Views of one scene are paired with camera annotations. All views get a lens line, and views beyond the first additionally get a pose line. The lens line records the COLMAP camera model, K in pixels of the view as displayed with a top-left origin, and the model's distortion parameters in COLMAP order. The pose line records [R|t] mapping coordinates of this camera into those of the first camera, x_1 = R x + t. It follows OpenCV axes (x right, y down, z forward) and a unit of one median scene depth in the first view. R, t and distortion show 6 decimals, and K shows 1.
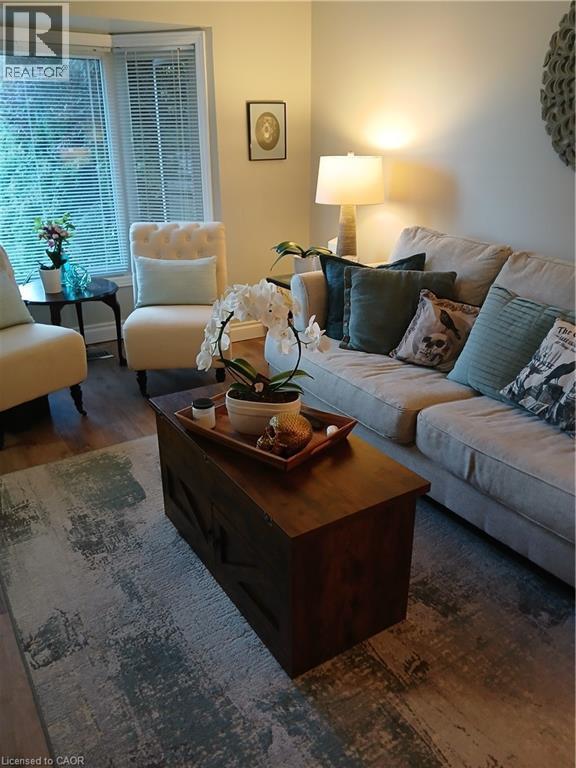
lens RADIAL K [[598.4, 0, 289.7], [0, 598.4, 386.4], [0, 0, 1]] dist [0.025674, -0.058656]
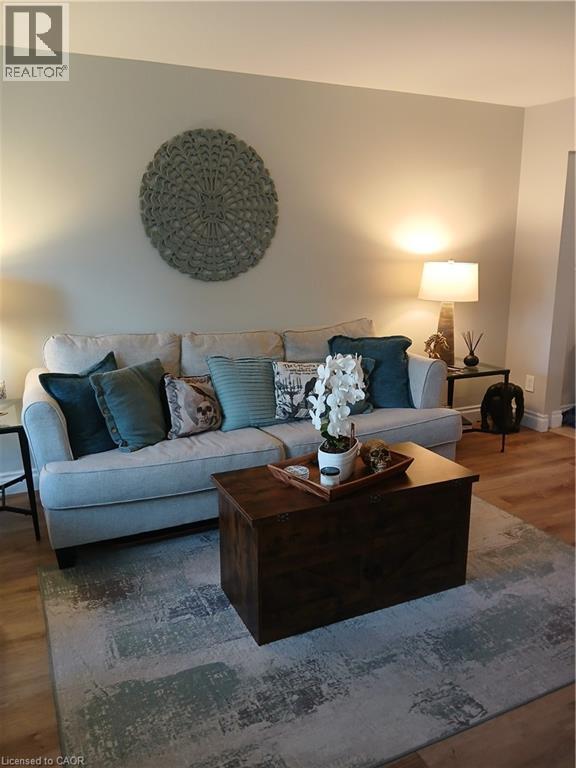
lens RADIAL K [[598.4, 0, 295.8], [0, 598.4, 388.4], [0, 0, 1]] dist [0.025674, -0.058656]
pose [[0.125448, -0.223482, 0.966602, -1.049660], [0.384675, 0.909035, 0.160248, -0.277013], [-0.914488, 0.351725, 0.200004, 0.679549]]
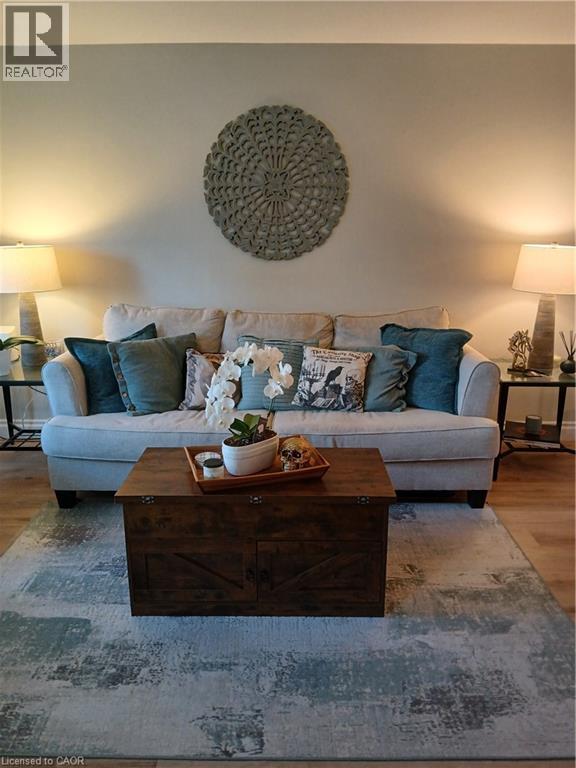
lens RADIAL K [[598.4, 0, 291.0], [0, 598.4, 389.3], [0, 0, 1]] dist [0.025674, -0.058656]
pose [[0.542306, -0.221829, 0.810368, -0.804612], [0.321051, 0.946034, 0.044115, -0.087826], [-0.776422, 0.236246, 0.584258, 0.192257]]
